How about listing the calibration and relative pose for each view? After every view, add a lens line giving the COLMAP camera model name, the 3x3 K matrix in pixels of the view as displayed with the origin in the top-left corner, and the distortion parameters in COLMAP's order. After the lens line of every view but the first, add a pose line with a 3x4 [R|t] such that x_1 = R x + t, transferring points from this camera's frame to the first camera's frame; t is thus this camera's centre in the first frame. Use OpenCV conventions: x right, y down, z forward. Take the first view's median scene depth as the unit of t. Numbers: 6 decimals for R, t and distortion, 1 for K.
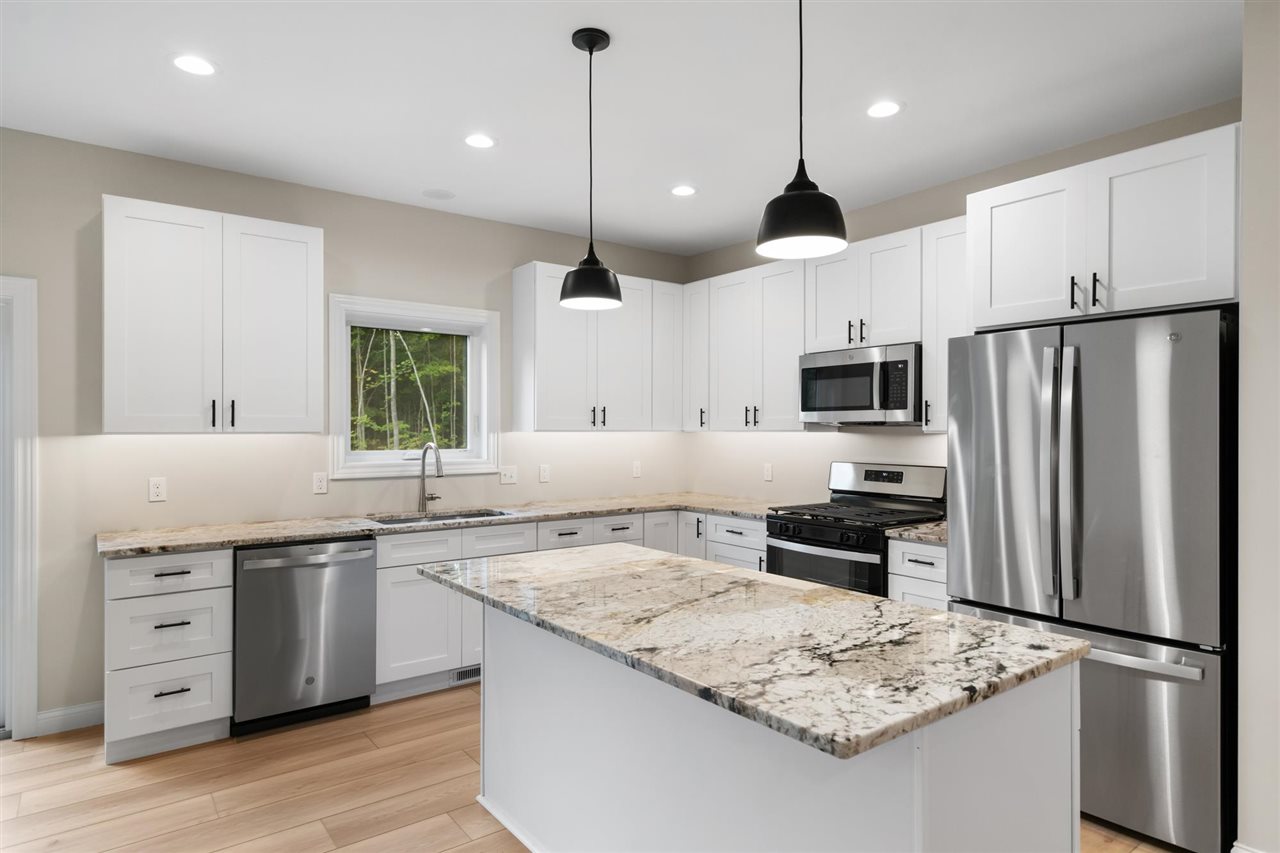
lens RADIAL K [[725.8, 0, 640.7], [0, 725.8, 428.4], [0, 0, 1]] dist [0.011612, -0.001505]
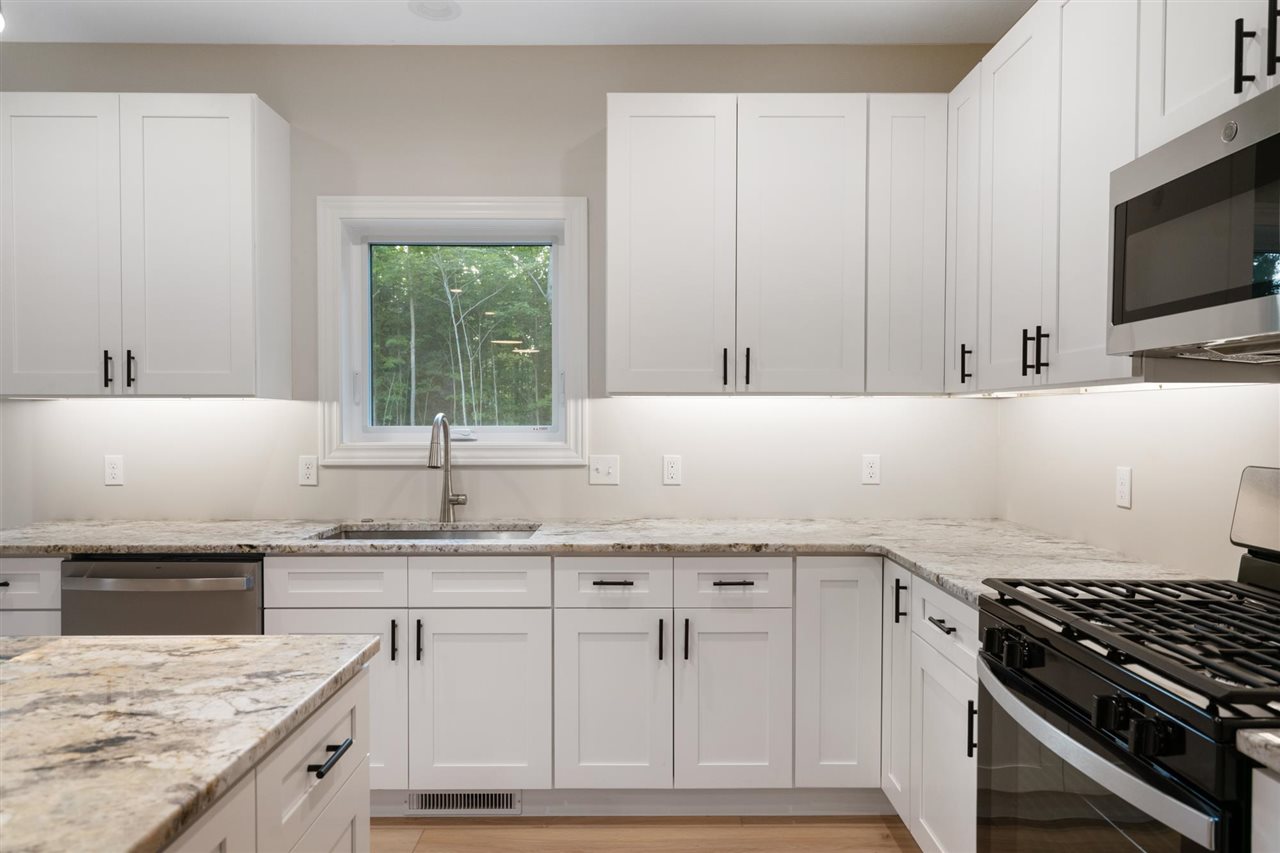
lens RADIAL K [[836.0, 0, 644.4], [0, 836.0, 431.3], [0, 0, 1]] dist [0.006324, 0.001461]
pose [[0.803647, 0.009477, -0.595031, 0.296382], [0.001029, 0.999850, 0.017315, 0.023924], [0.595105, -0.014528, 0.803516, 0.546411]]
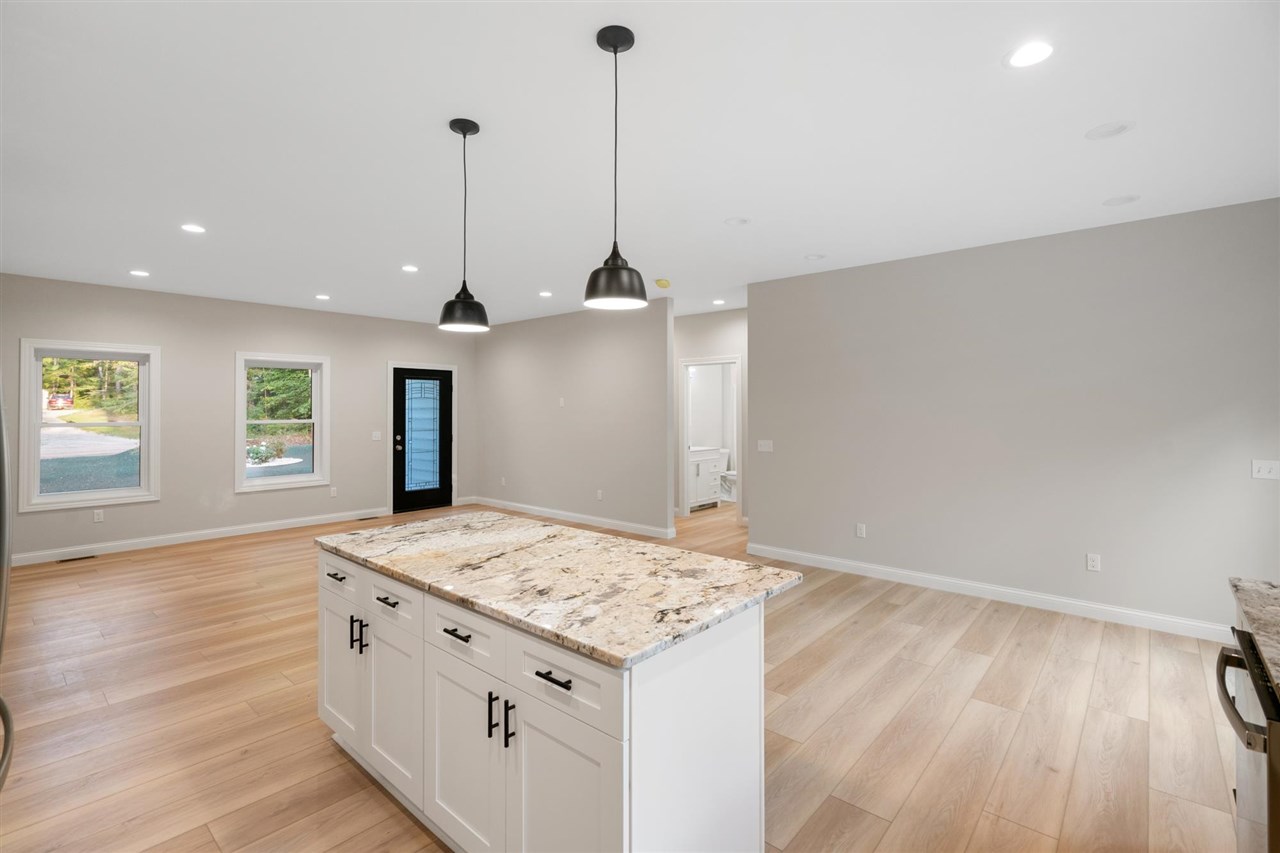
lens RADIAL K [[578.7, 0, 639.3], [0, 578.7, 399.2], [0, 0, 1]] dist [-0.005987, 0.002087]
pose [[-0.978980, -0.001608, -0.203952, 0.037172], [0.002584, 0.999791, -0.020286, -0.016238], [0.203942, -0.020386, -0.978771, 1.097271]]
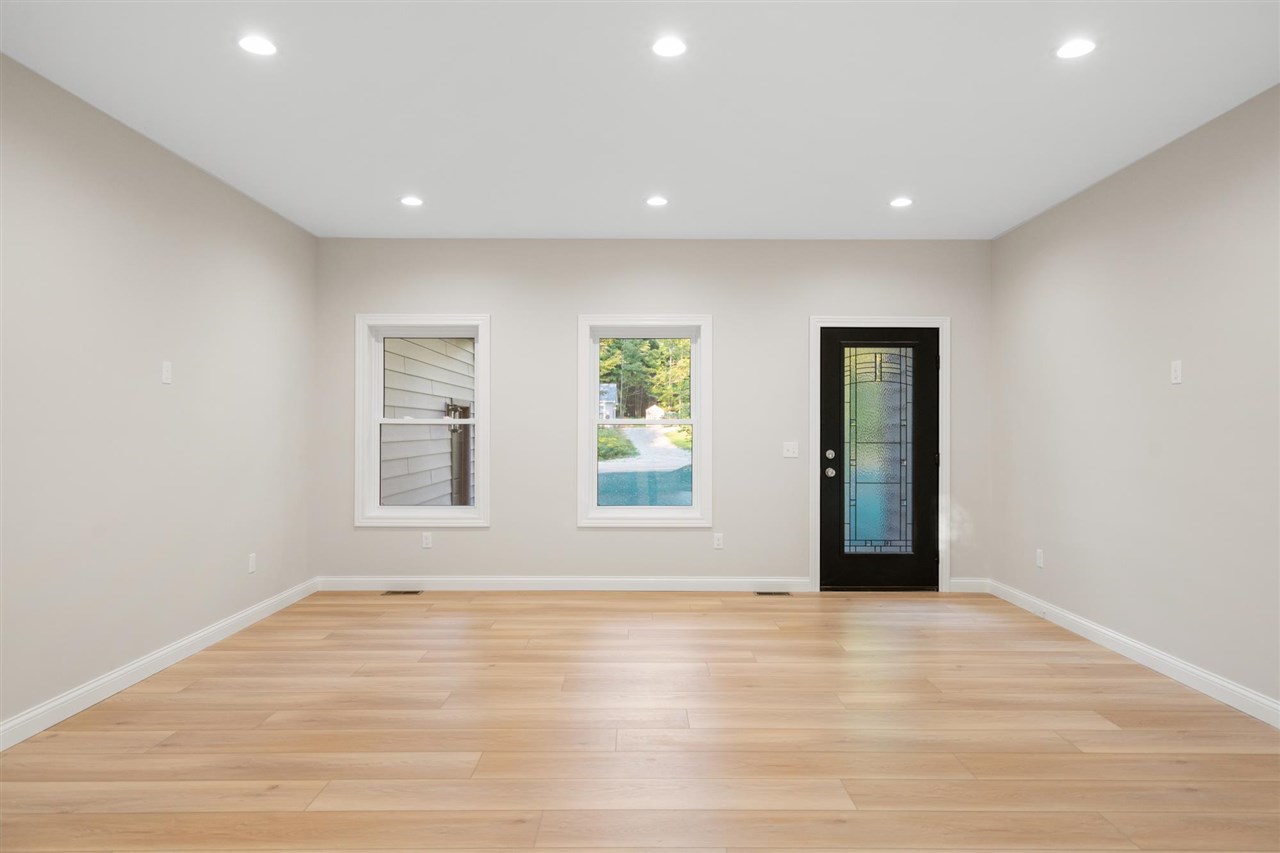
lens RADIAL K [[765.0, 0, 651.5], [0, 765.0, 430.5], [0, 0, 1]] dist [0.007223, 0.000689]
pose [[-0.804832, -0.003413, 0.593492, -0.147534], [-0.004419, 0.999990, -0.000242, 0.031158], [-0.593486, -0.002818, -0.804840, 0.332809]]
